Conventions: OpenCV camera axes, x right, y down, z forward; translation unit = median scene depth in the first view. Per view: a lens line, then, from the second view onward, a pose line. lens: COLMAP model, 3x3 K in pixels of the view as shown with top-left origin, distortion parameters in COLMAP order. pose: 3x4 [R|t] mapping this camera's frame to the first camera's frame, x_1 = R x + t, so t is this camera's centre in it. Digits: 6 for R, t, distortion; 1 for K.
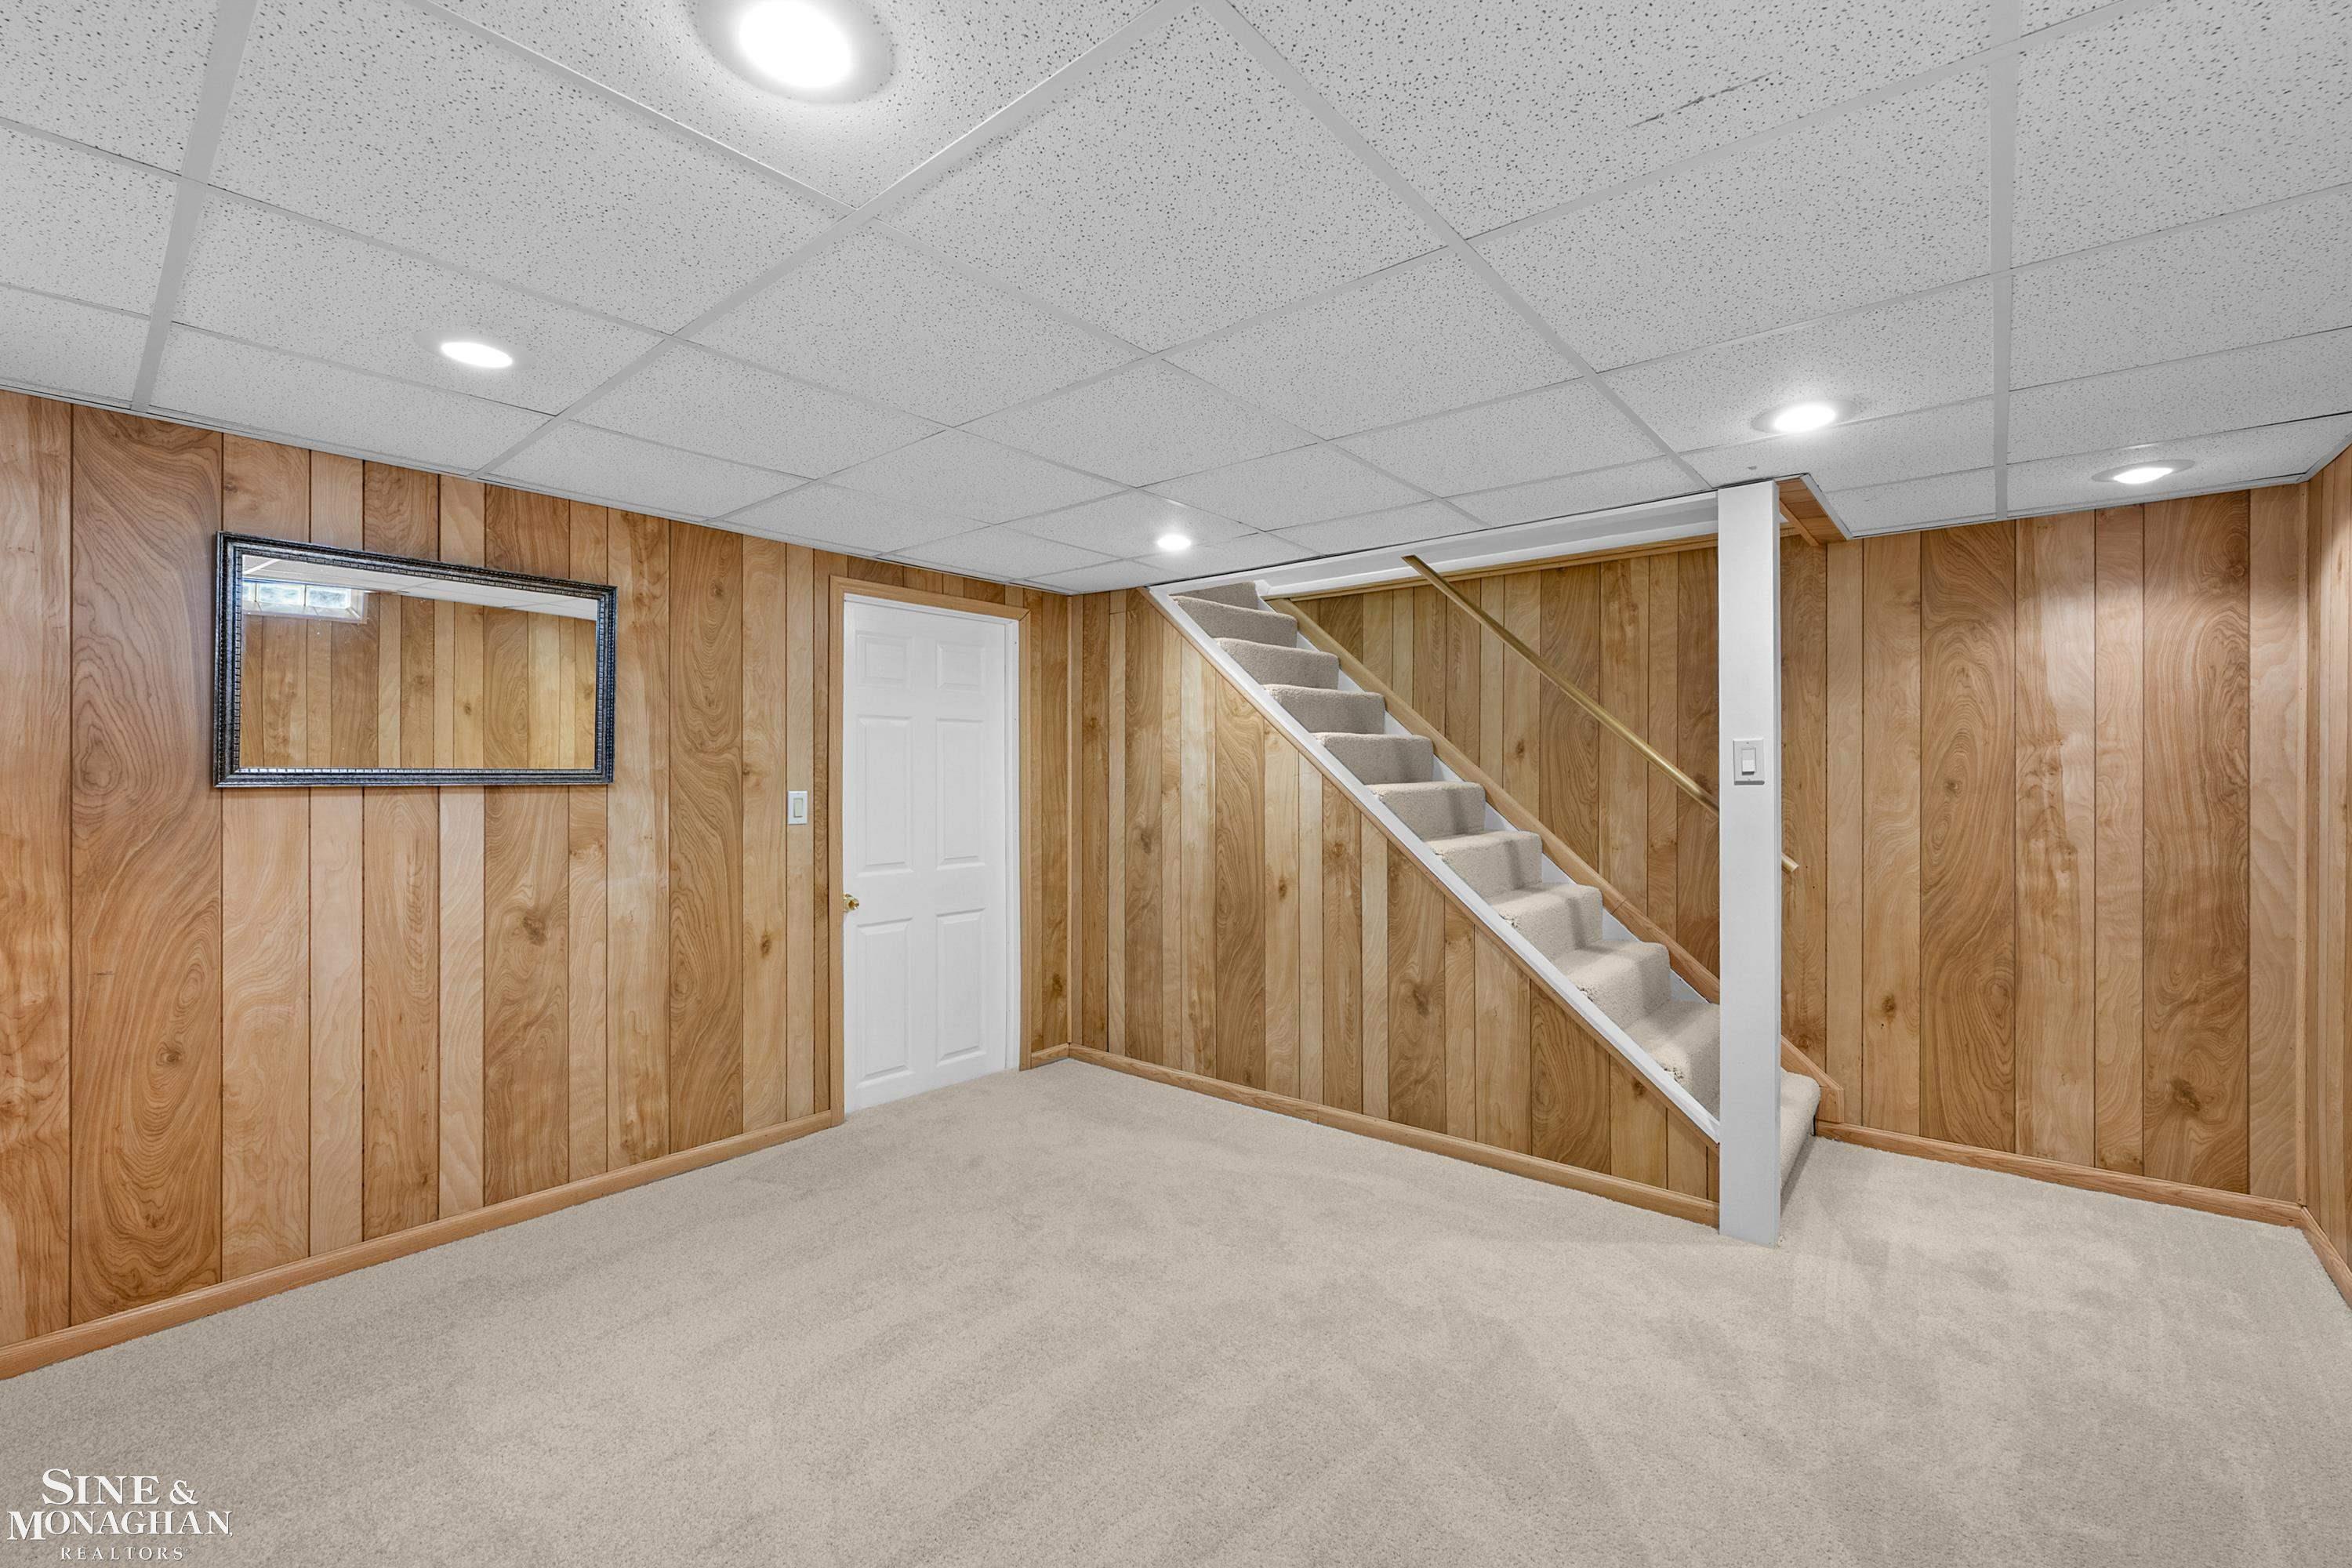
lens RADIAL K [[964.8, 0, 1202.3], [0, 964.8, 776.7], [0, 0, 1]] dist [0.000611, 0.000016]
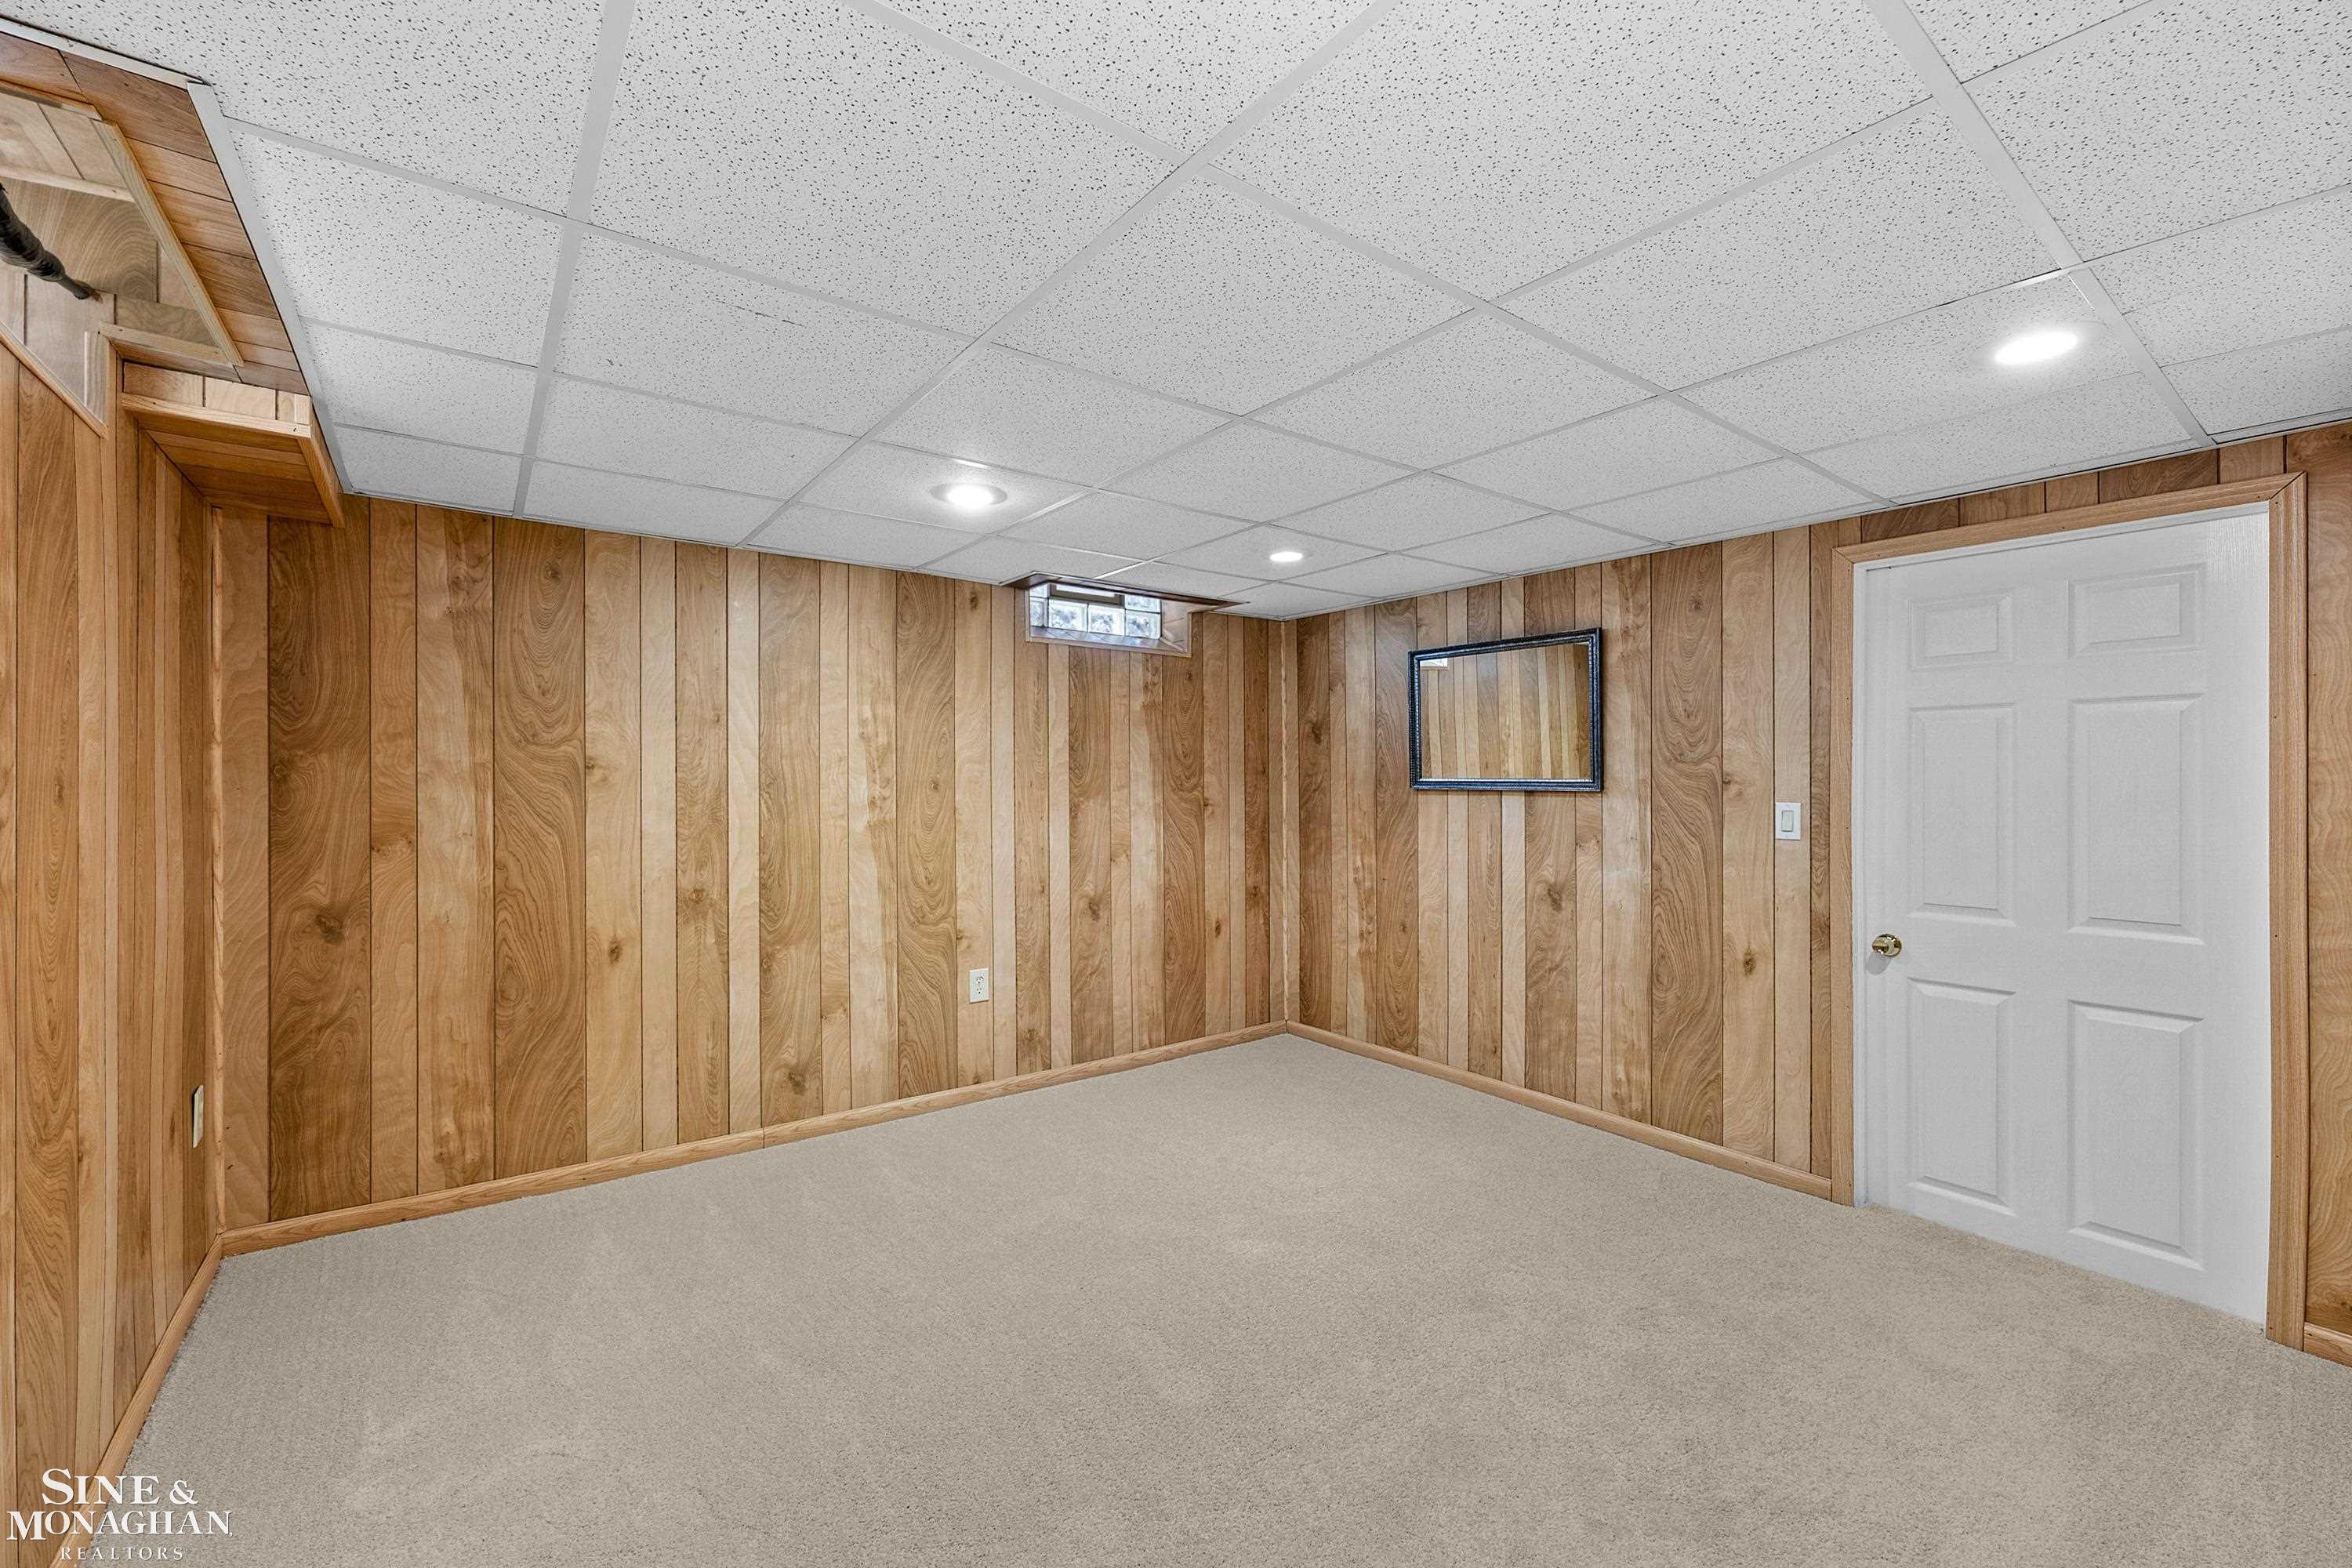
lens RADIAL K [[964.8, 0, 1202.3], [0, 964.8, 776.7], [0, 0, 1]] dist [0.000611, 0.000016]
pose [[-0.220217, 0.006758, -0.975428, 0.651725], [0.001936, 0.999977, 0.006491, -0.018443], [0.975449, -0.000459, -0.220225, 0.750969]]
